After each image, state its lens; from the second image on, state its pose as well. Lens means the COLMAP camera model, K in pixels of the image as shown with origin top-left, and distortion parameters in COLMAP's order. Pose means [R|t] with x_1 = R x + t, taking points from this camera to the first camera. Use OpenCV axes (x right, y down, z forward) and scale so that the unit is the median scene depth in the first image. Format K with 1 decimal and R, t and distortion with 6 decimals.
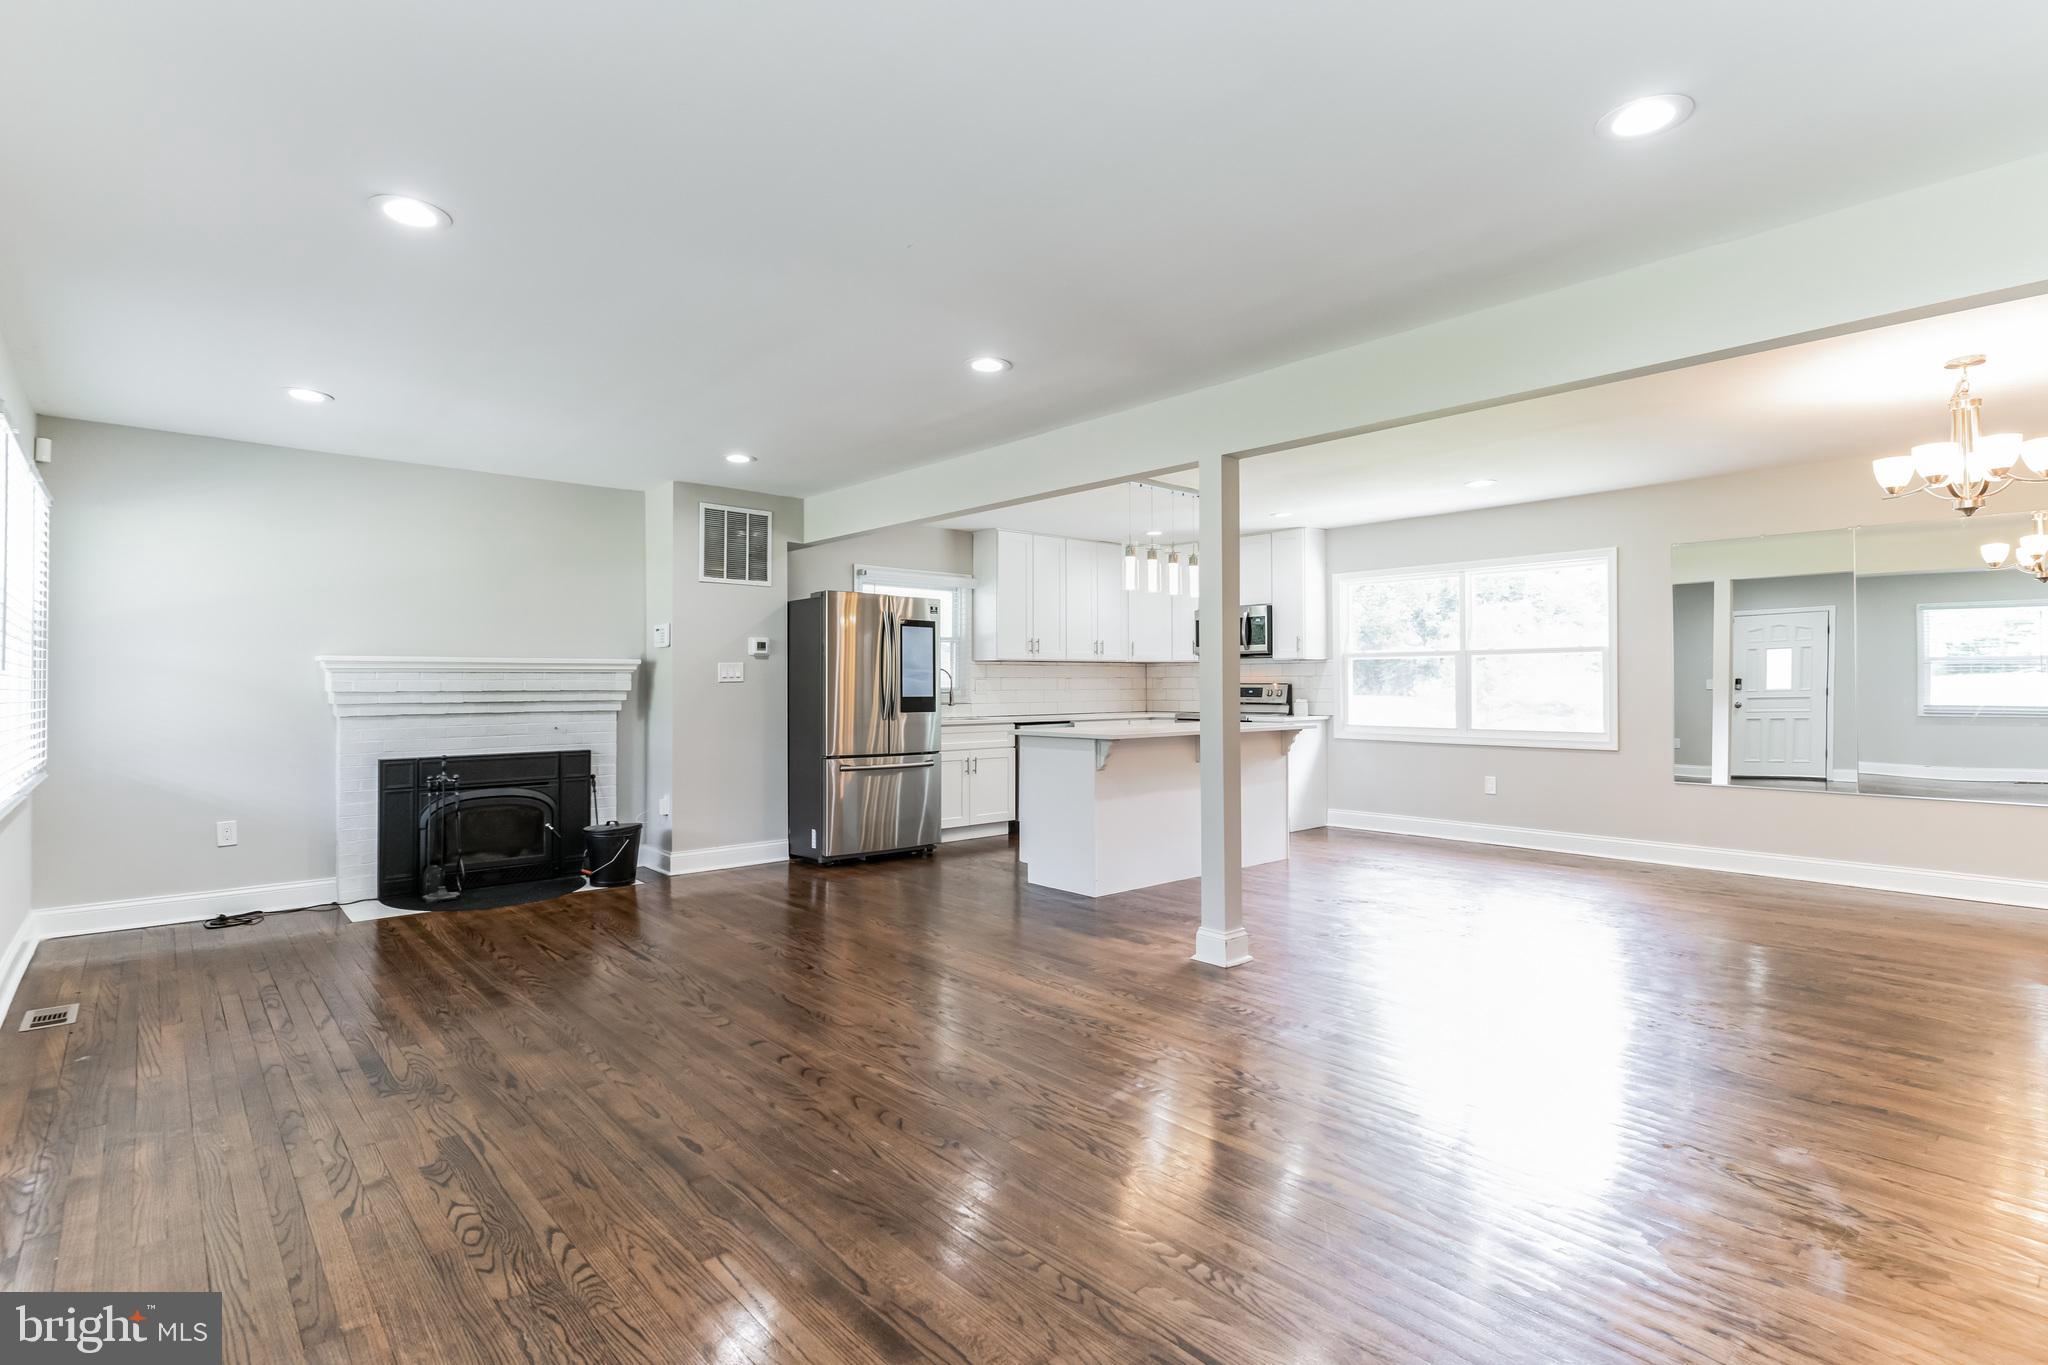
lens RADIAL K [[1001.2, 0, 1024.0], [0, 1001.2, 682.5], [0, 0, 1]] dist [-0.000777, -0.000135]
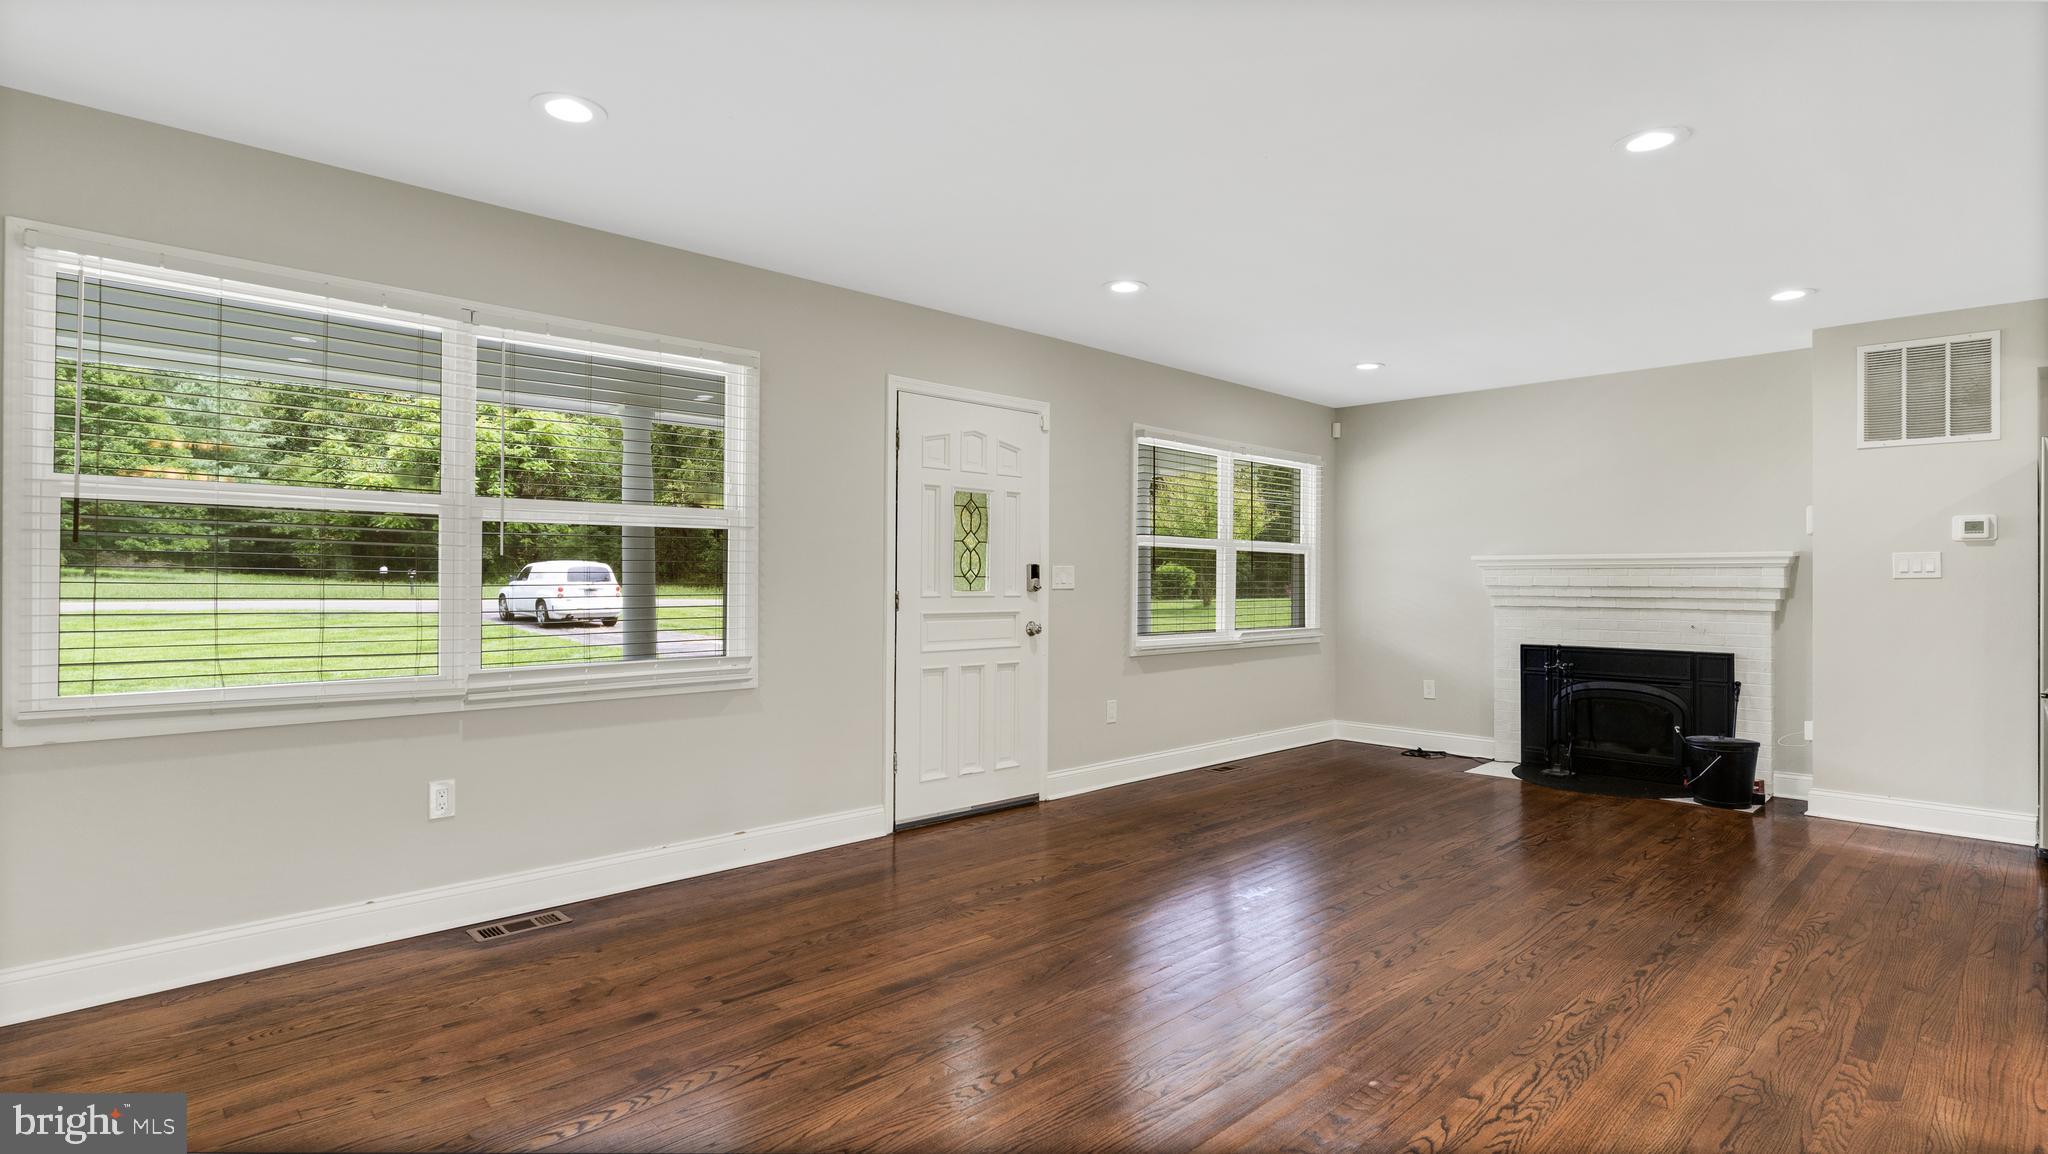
lens RADIAL K [[990.4, 0, 1024.0], [0, 990.4, 577.0], [0, 0, 1]] dist [-0.000593, -0.000236]
pose [[0.049253, 0.000491, -0.998786, 0.461570], [-0.003662, 0.999993, 0.000311, 0.000748], [0.998780, 0.003642, 0.049255, 0.354589]]
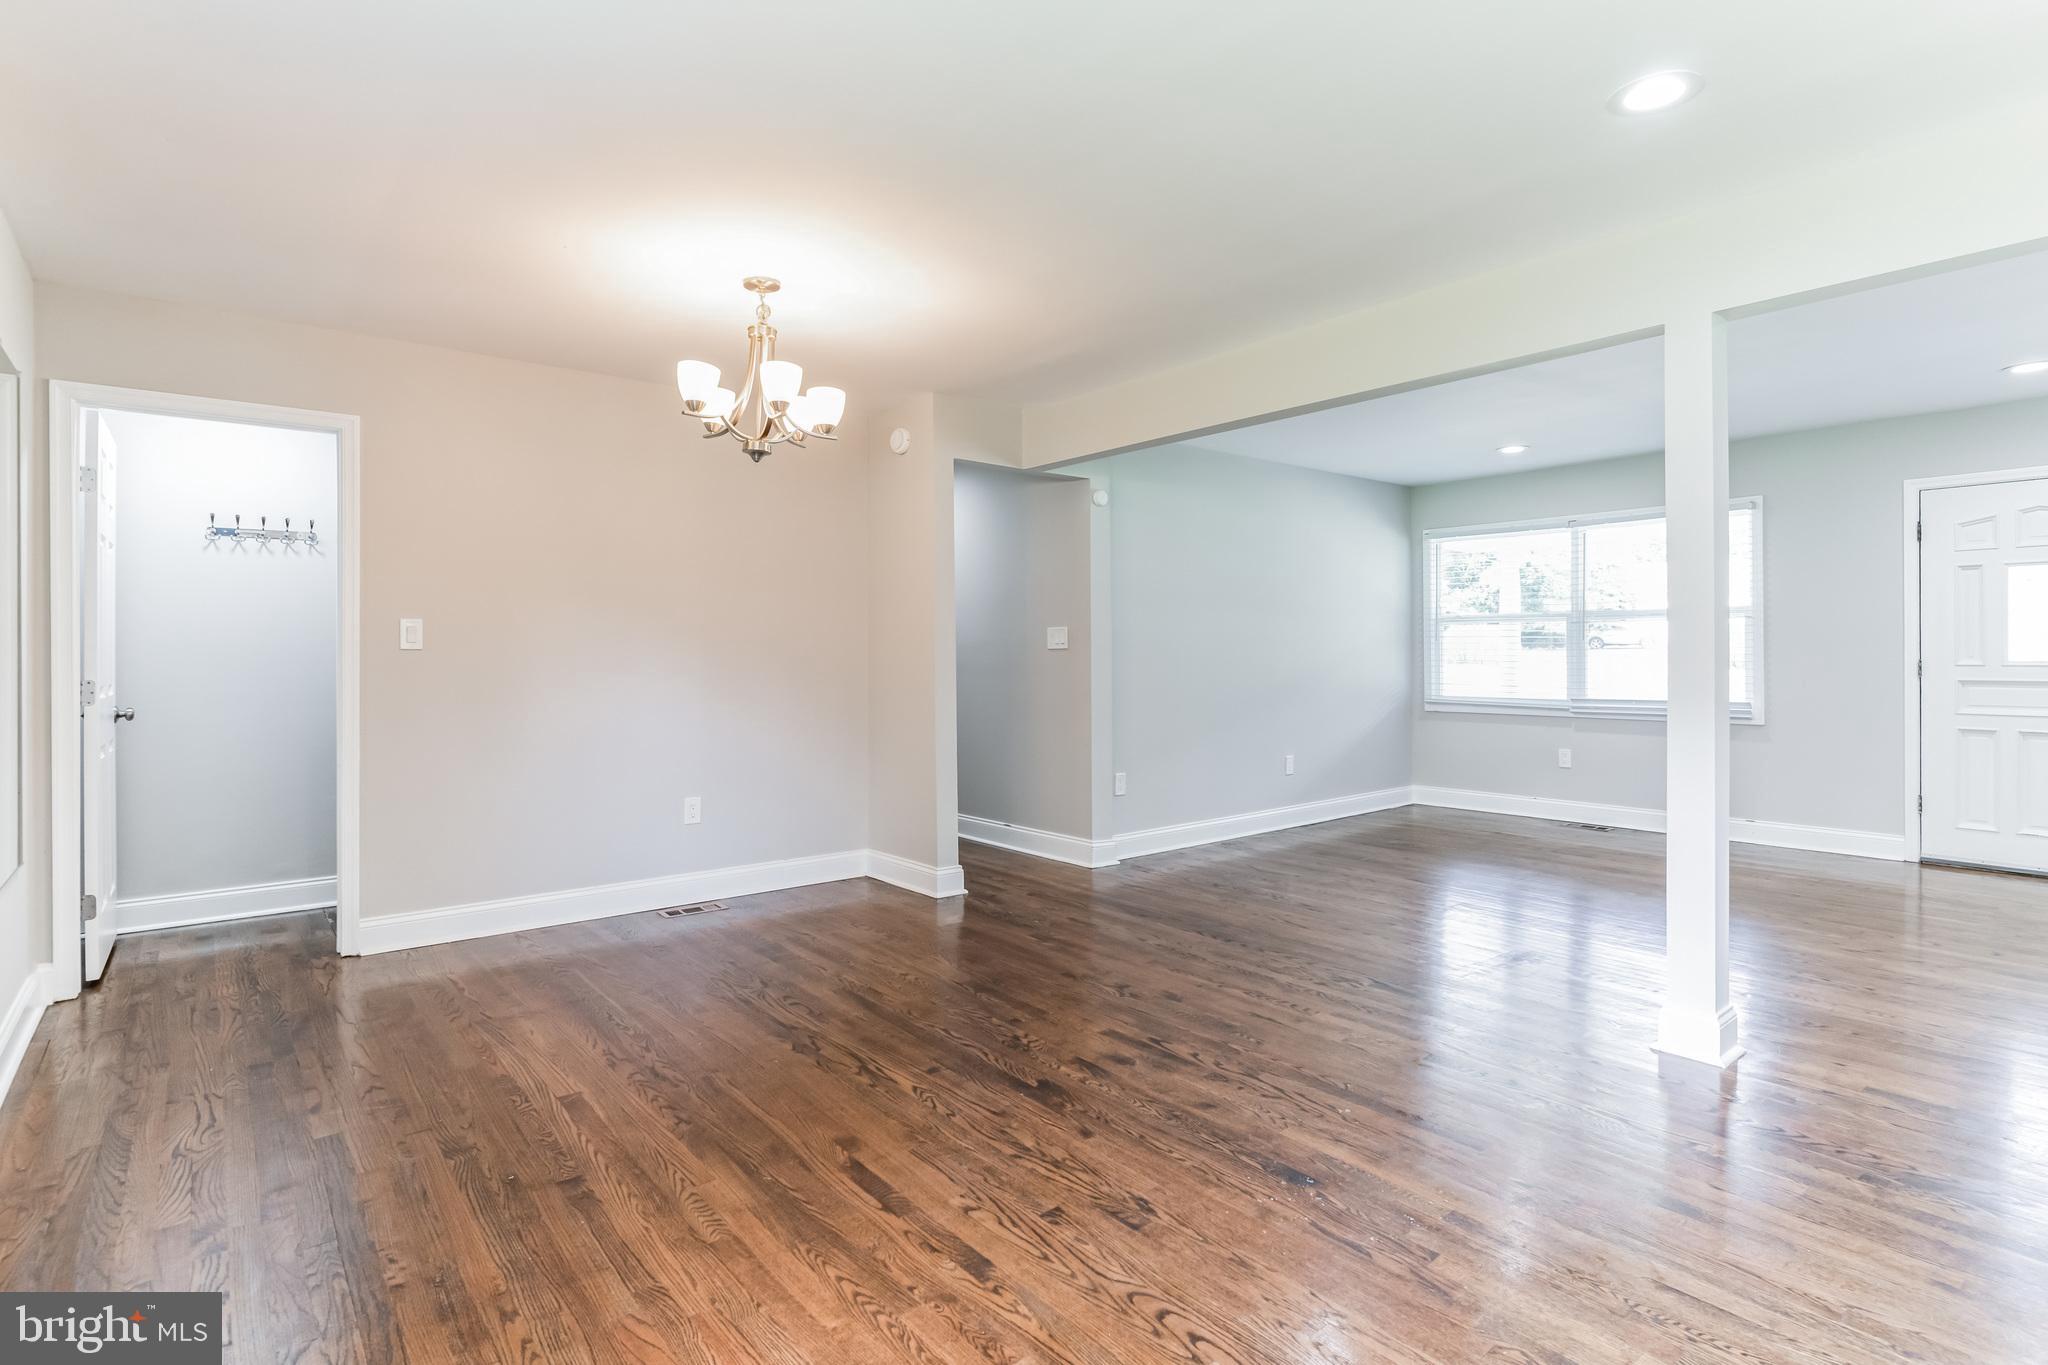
lens RADIAL K [[1001.2, 0, 1024.0], [0, 1001.2, 682.5], [0, 0, 1]] dist [-0.000777, -0.000135]
pose [[-0.999229, 0.002452, 0.039172, 0.474187], [0.003283, 0.999771, 0.021156, 0.007928], [-0.039111, 0.021269, -0.999008, 0.990639]]
